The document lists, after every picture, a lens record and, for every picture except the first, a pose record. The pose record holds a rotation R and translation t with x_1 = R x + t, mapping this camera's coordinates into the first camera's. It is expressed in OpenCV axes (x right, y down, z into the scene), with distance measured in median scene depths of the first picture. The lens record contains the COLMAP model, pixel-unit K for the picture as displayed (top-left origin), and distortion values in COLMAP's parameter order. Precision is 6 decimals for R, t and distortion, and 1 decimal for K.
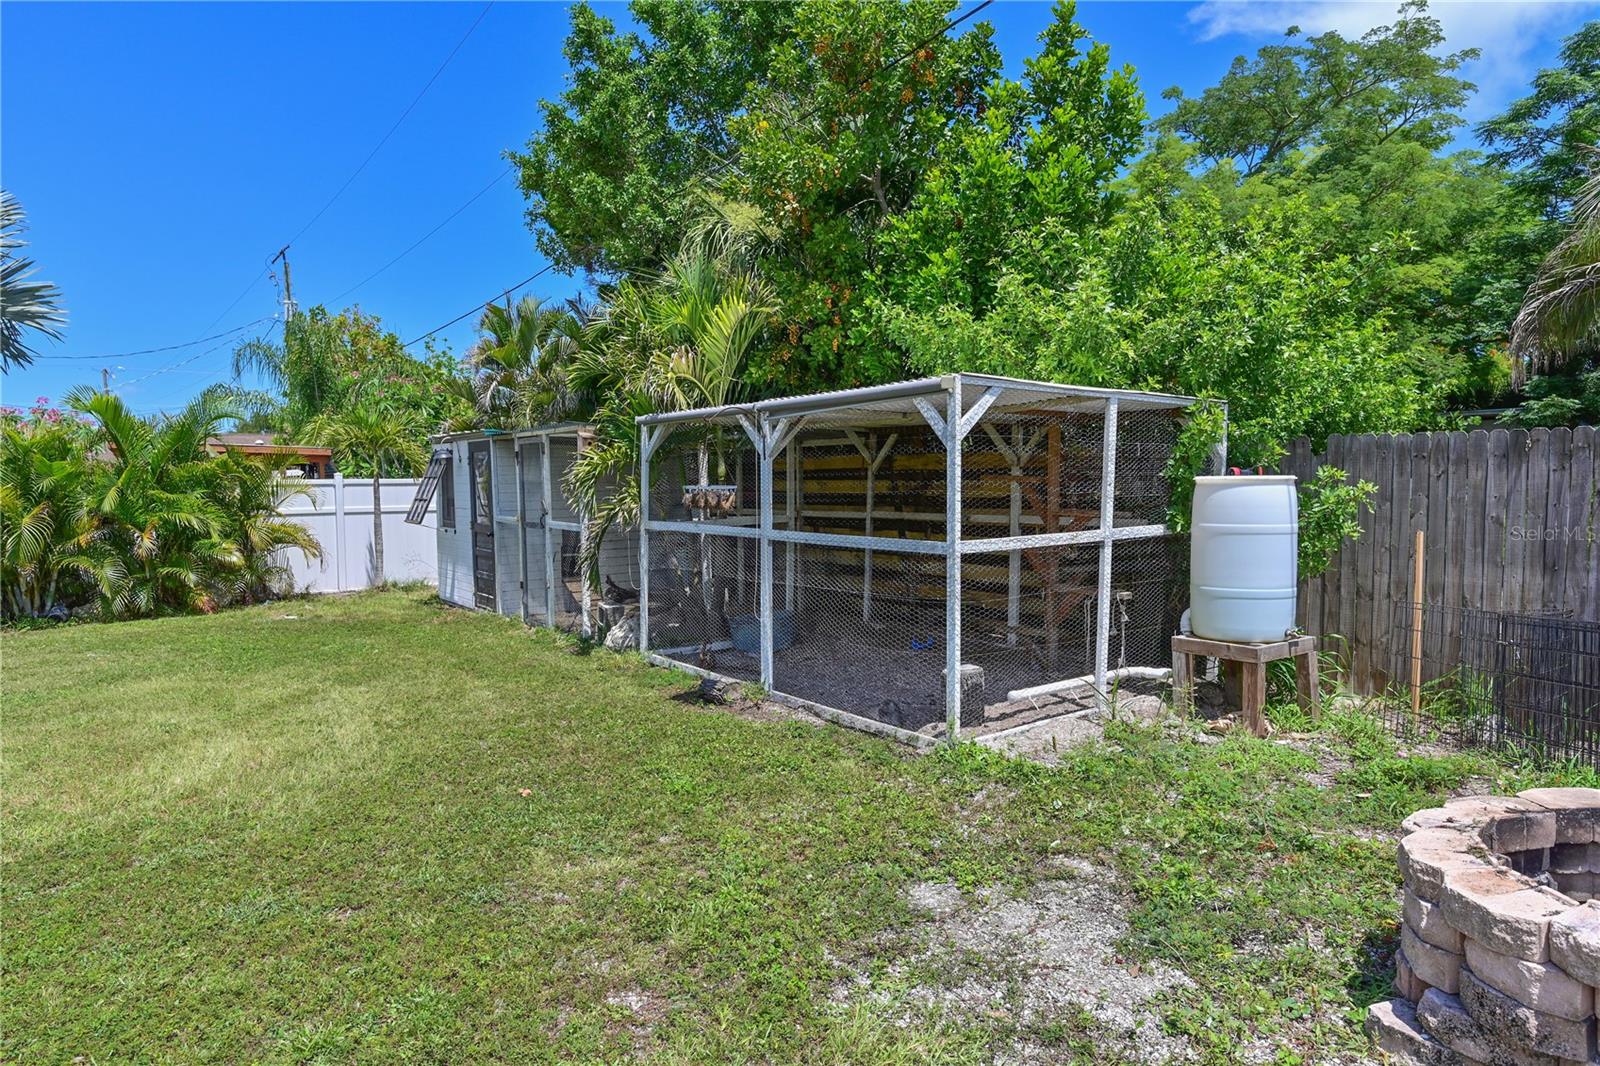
lens RADIAL K [[991.5, 0, 800.0], [0, 991.5, 533.0], [0, 0, 1]] dist [-0.002442, -0.000704]
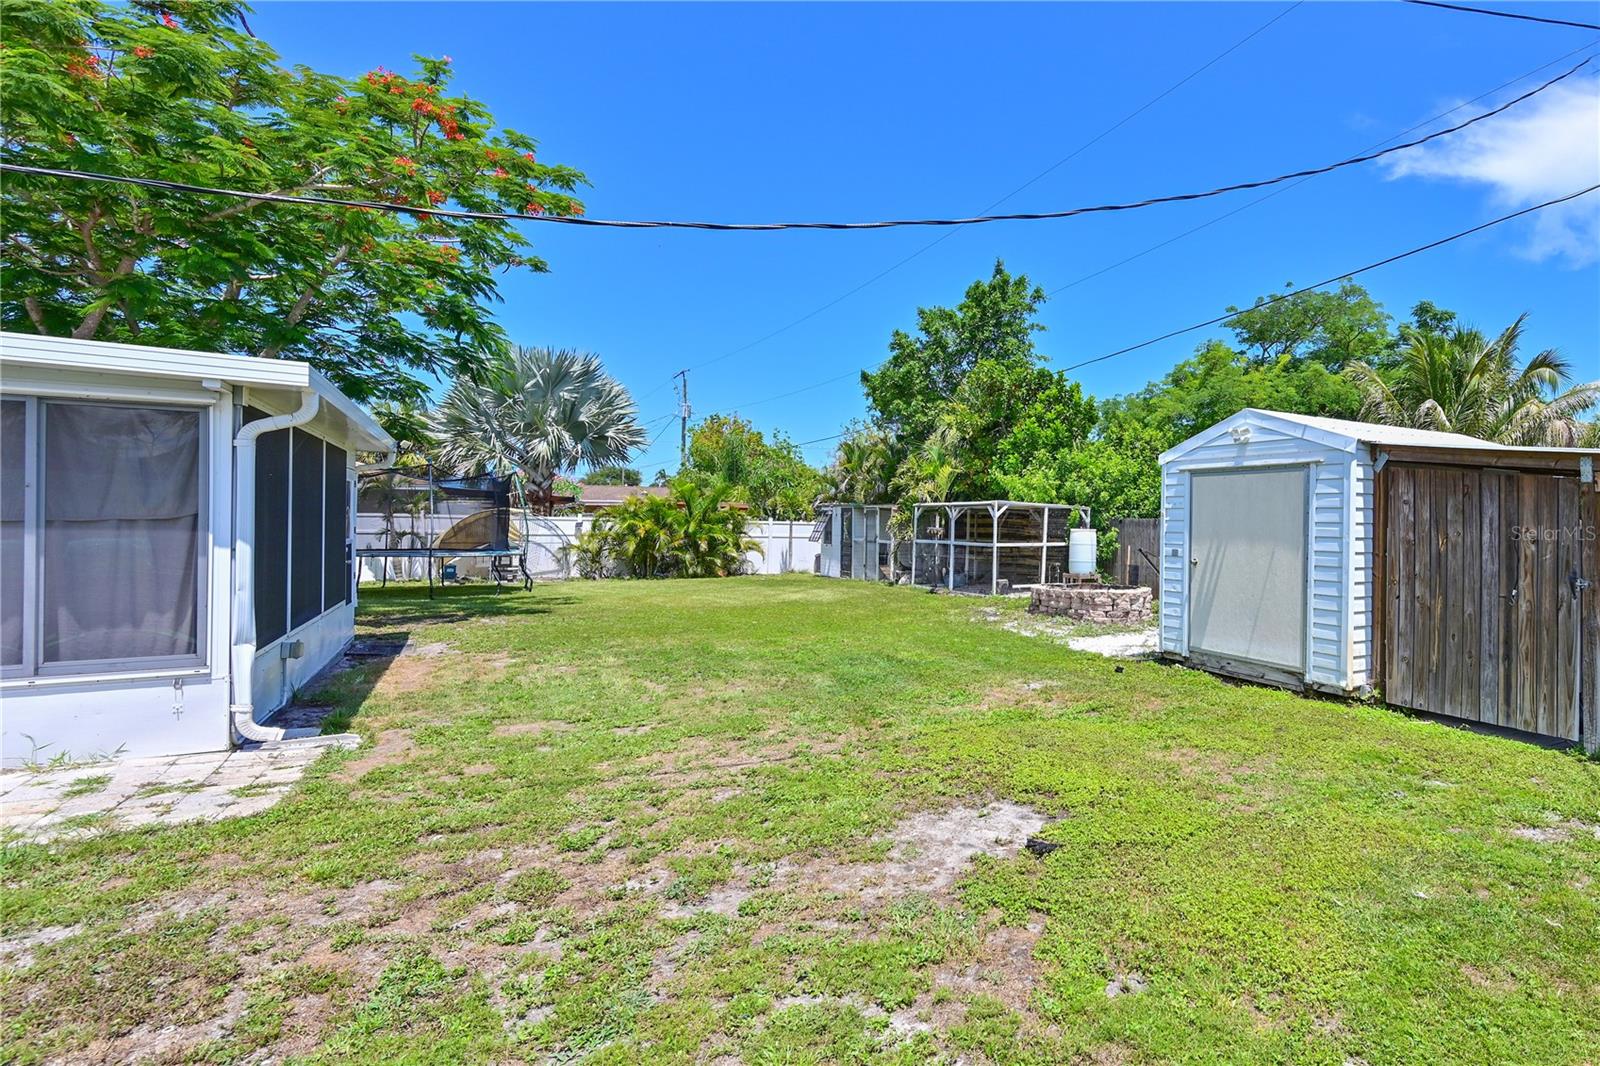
lens RADIAL K [[648.7, 0, 800.0], [0, 648.7, 533.0], [0, 0, 1]] dist [-0.009547, -0.000050]
pose [[0.946544, 0.033739, -0.320805, 0.121845], [-0.047400, 0.998267, -0.034867, 0.046585], [0.319072, 0.048209, 0.946503, -0.826430]]
